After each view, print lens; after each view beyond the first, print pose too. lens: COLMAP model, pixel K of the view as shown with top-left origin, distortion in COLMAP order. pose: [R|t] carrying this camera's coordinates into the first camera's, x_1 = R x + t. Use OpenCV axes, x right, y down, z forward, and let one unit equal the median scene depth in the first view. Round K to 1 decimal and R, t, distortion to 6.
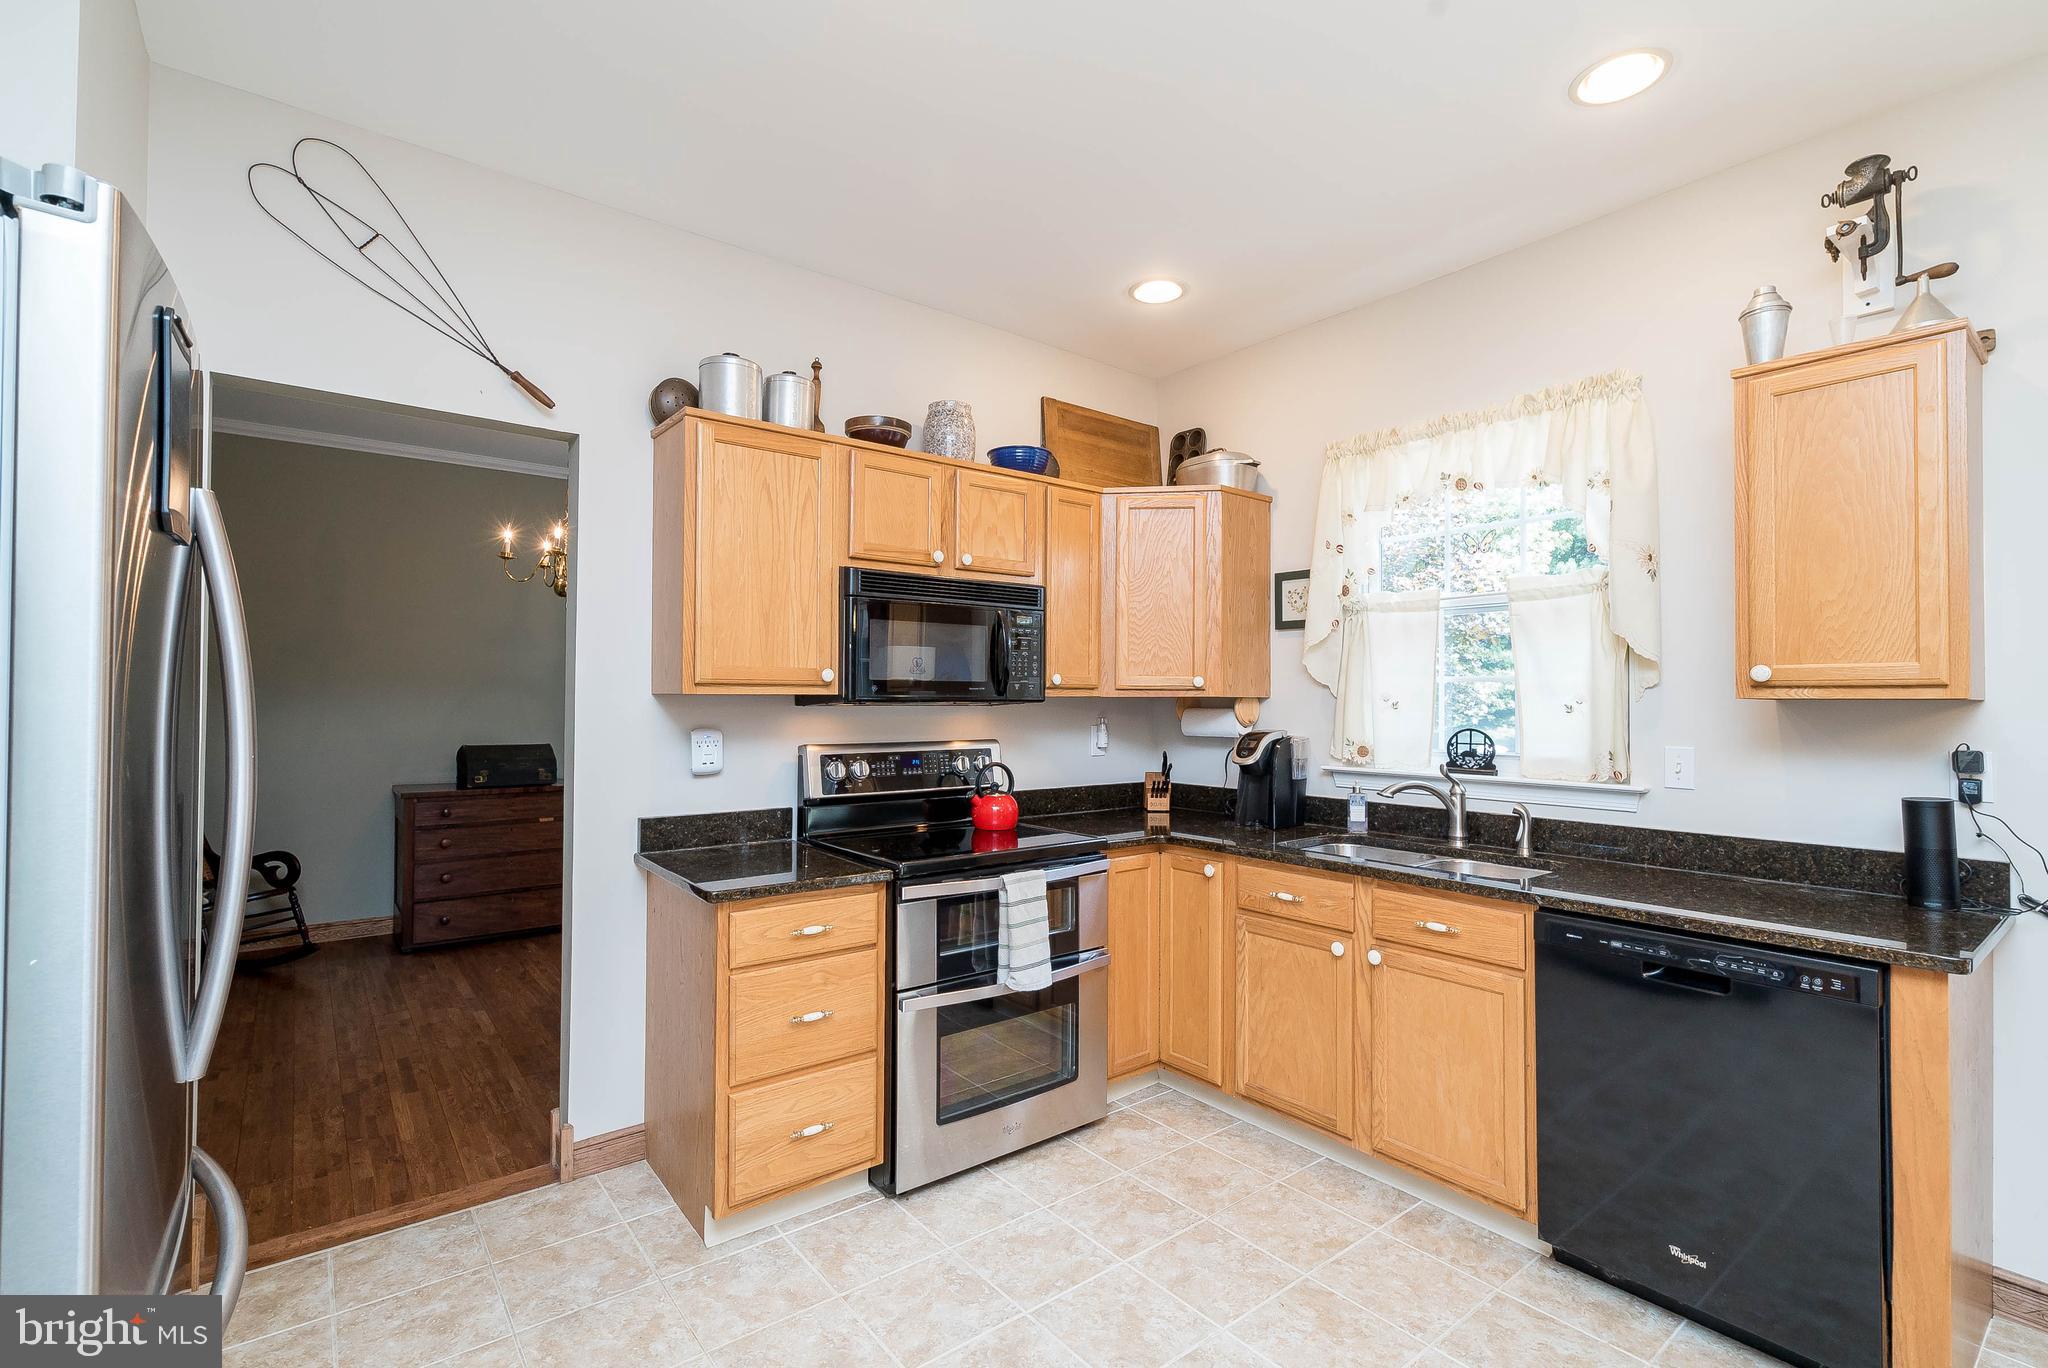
lens RADIAL K [[938.9, 0, 1016.5], [0, 938.9, 684.6], [0, 0, 1]] dist [-0.004904, 0.003726]
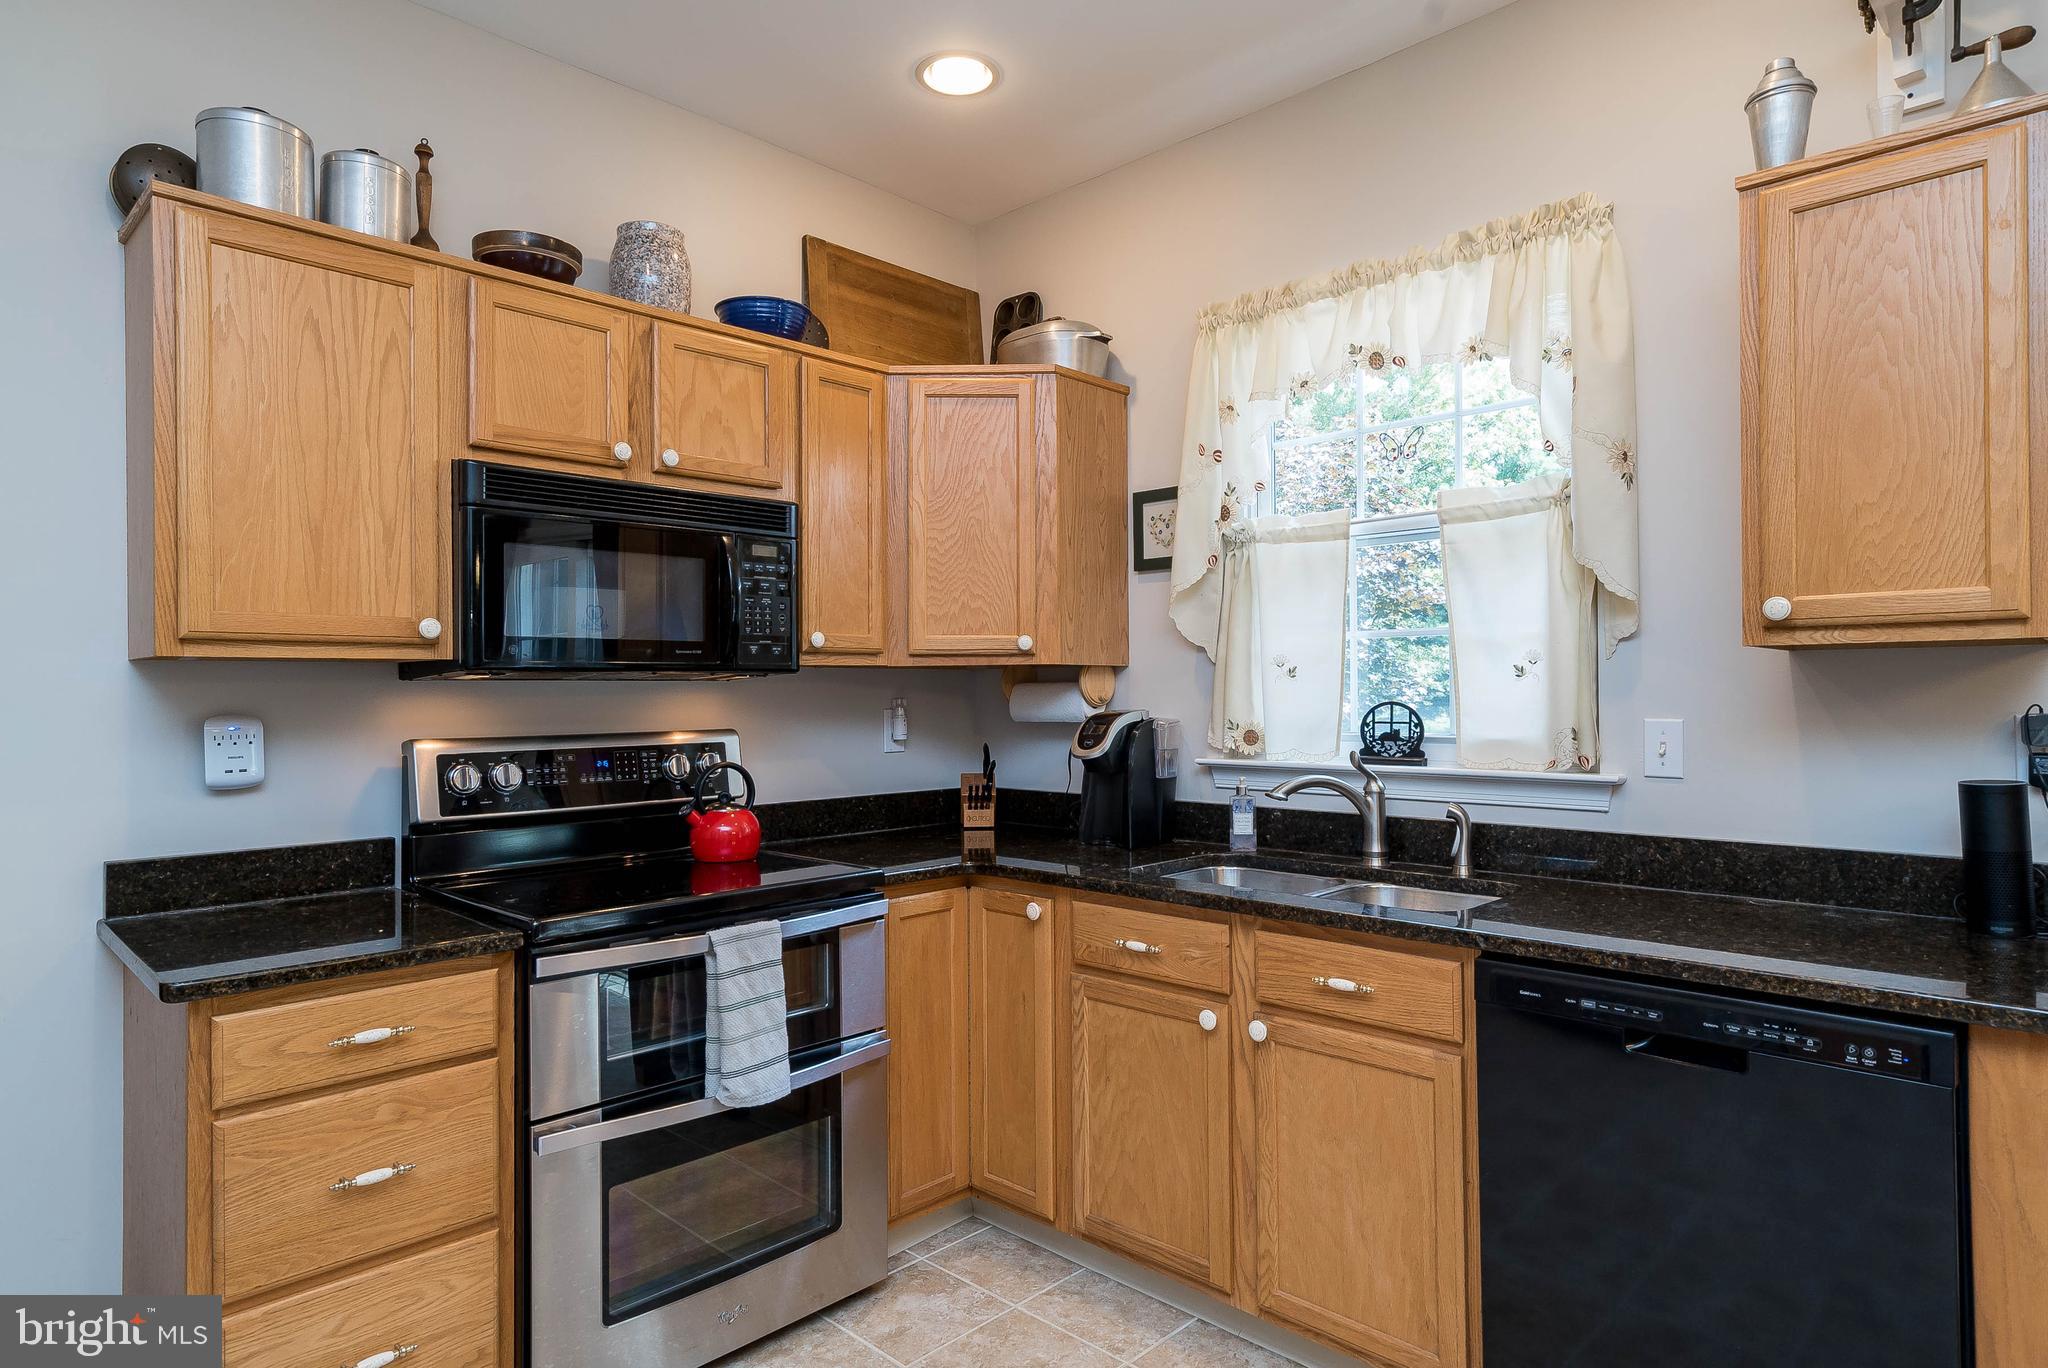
lens RADIAL K [[1171.0, 0, 1018.9], [0, 1171.0, 684.4], [0, 0, 1]] dist [0.004827, 0.004154]
pose [[0.991244, -0.010756, 0.131607, 0.083806], [0.009586, 0.999909, 0.009521, 0.022682], [-0.131698, -0.008176, 0.991256, 0.148074]]
